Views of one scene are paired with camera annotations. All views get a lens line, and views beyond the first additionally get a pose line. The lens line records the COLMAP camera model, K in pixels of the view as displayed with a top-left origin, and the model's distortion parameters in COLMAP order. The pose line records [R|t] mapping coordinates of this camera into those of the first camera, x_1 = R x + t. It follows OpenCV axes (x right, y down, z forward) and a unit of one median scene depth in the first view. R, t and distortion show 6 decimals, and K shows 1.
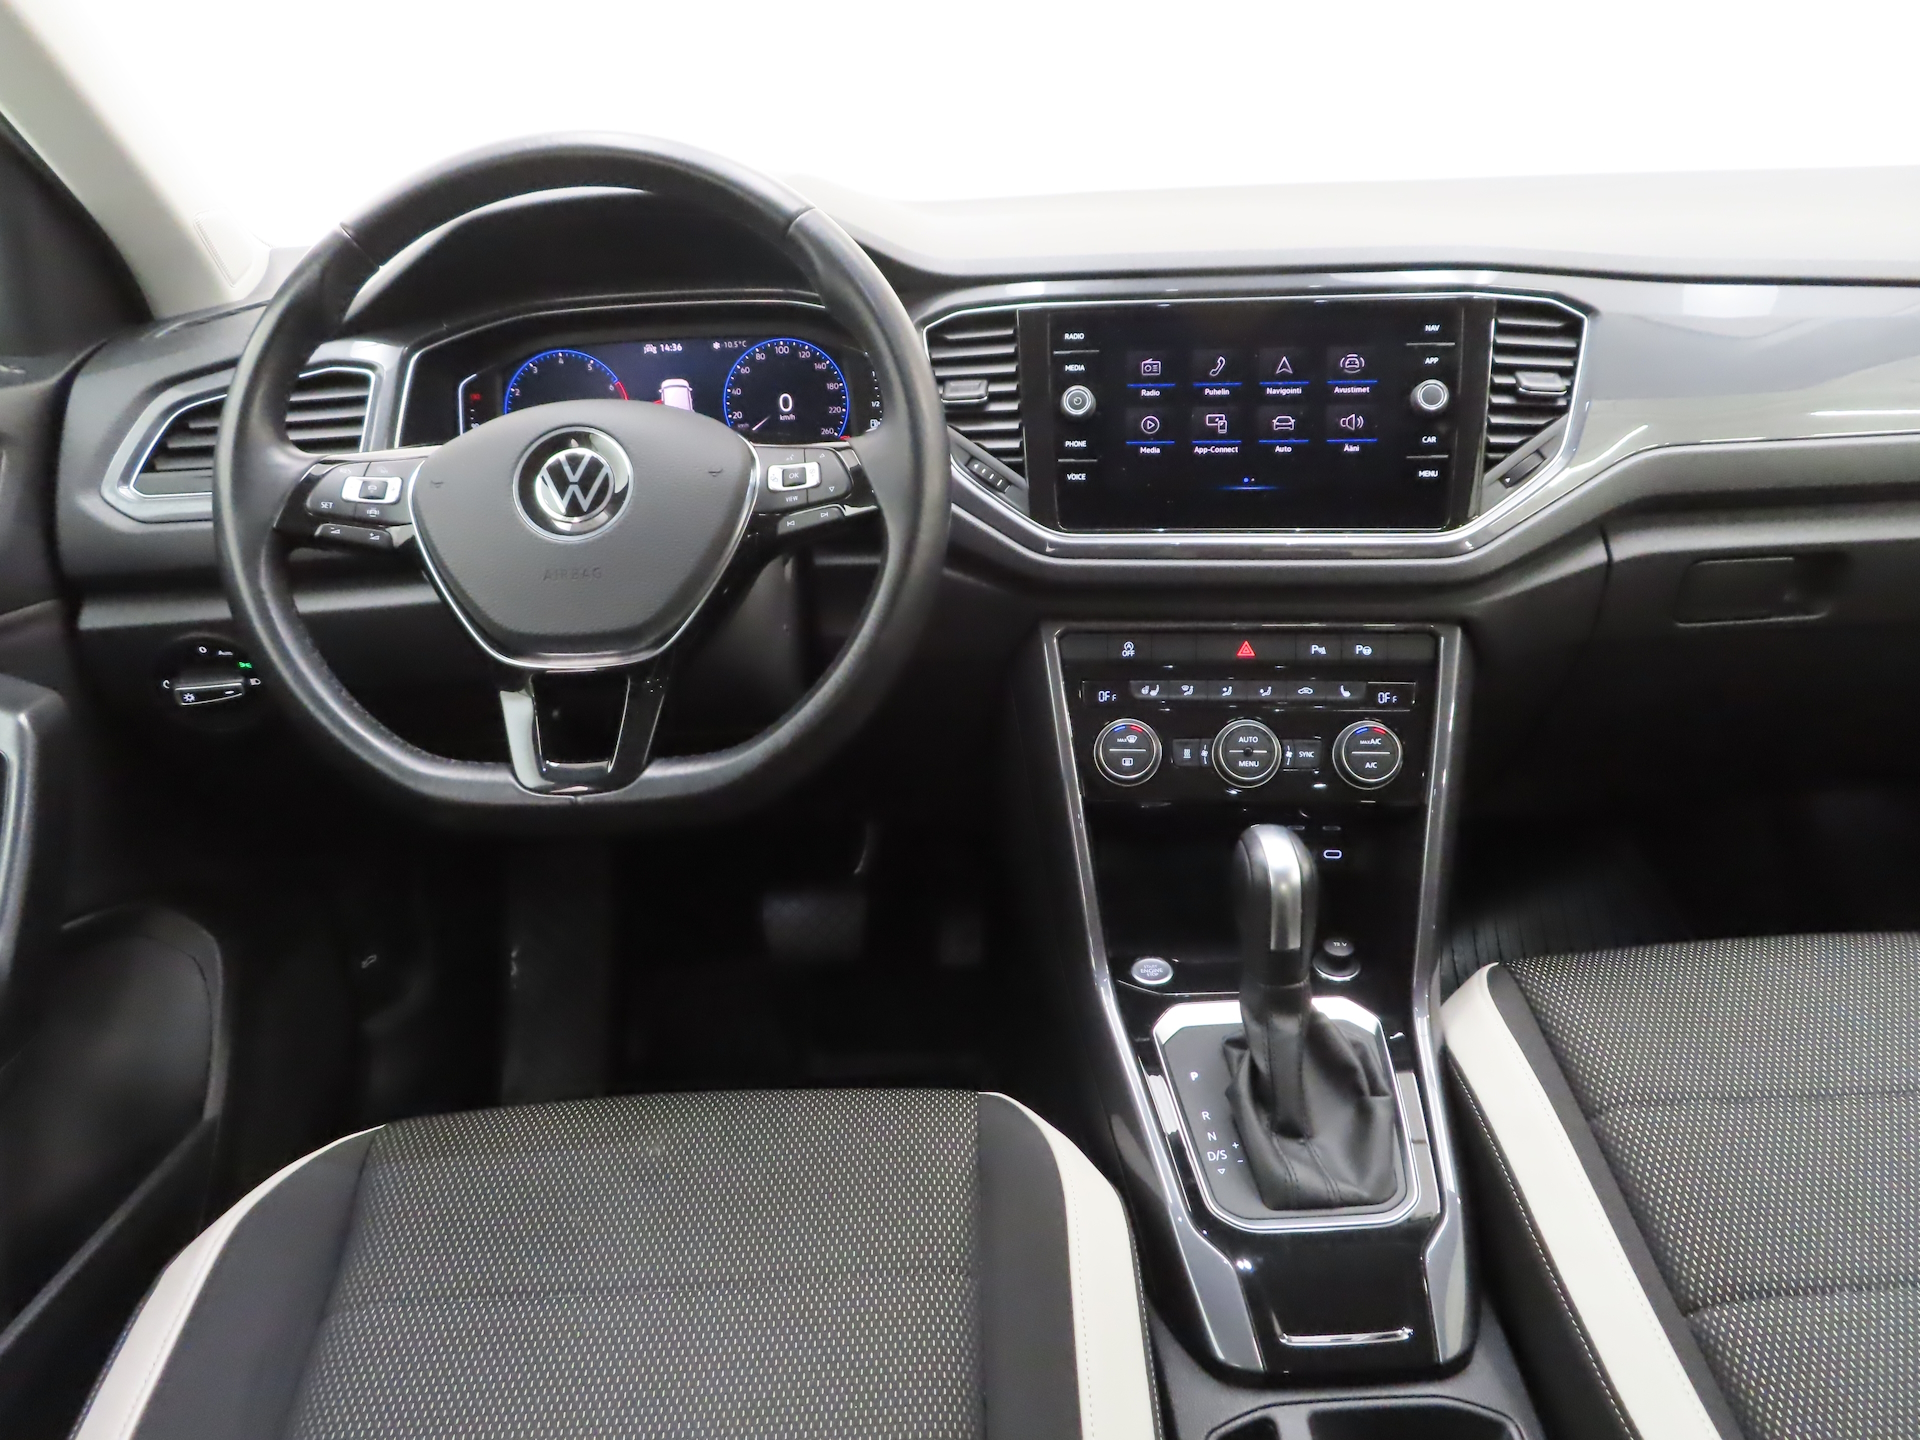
lens RADIAL K [[1371.7, 0, 960.0], [0, 1371.7, 720.0], [0, 0, 1]] dist [-0.009611, 0.001759]
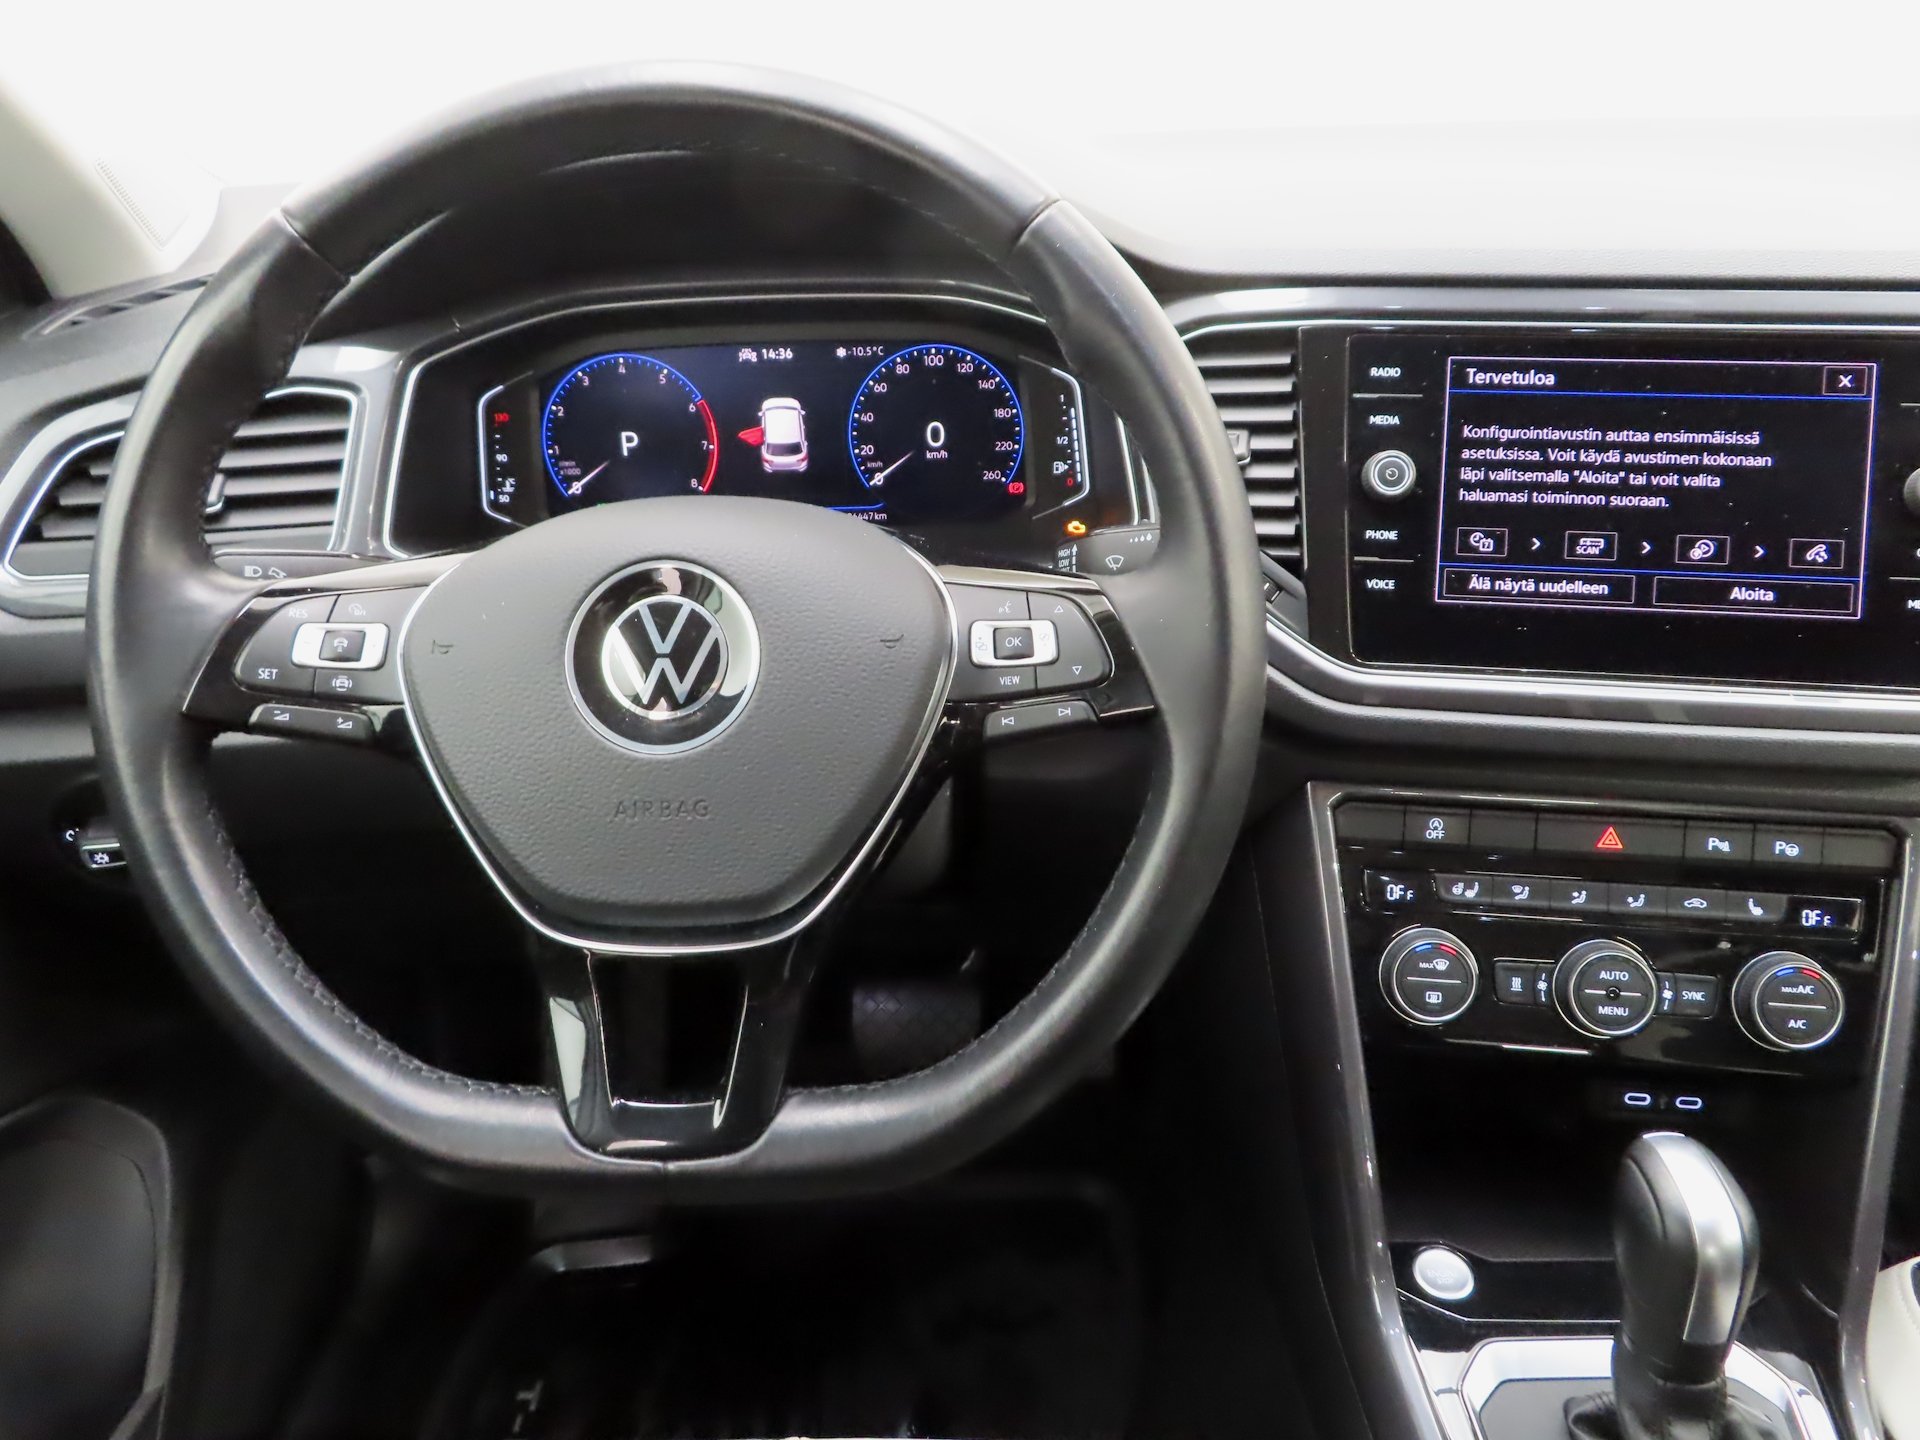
lens RADIAL K [[1371.7, 0, 960.0], [0, 1371.7, 720.0], [0, 0, 1]] dist [-0.009611, 0.001759]
pose [[0.999518, 0.027718, -0.013955, -0.112658], [-0.026449, 0.996106, 0.084108, -0.161575], [0.016232, -0.083698, 0.996359, 0.312225]]
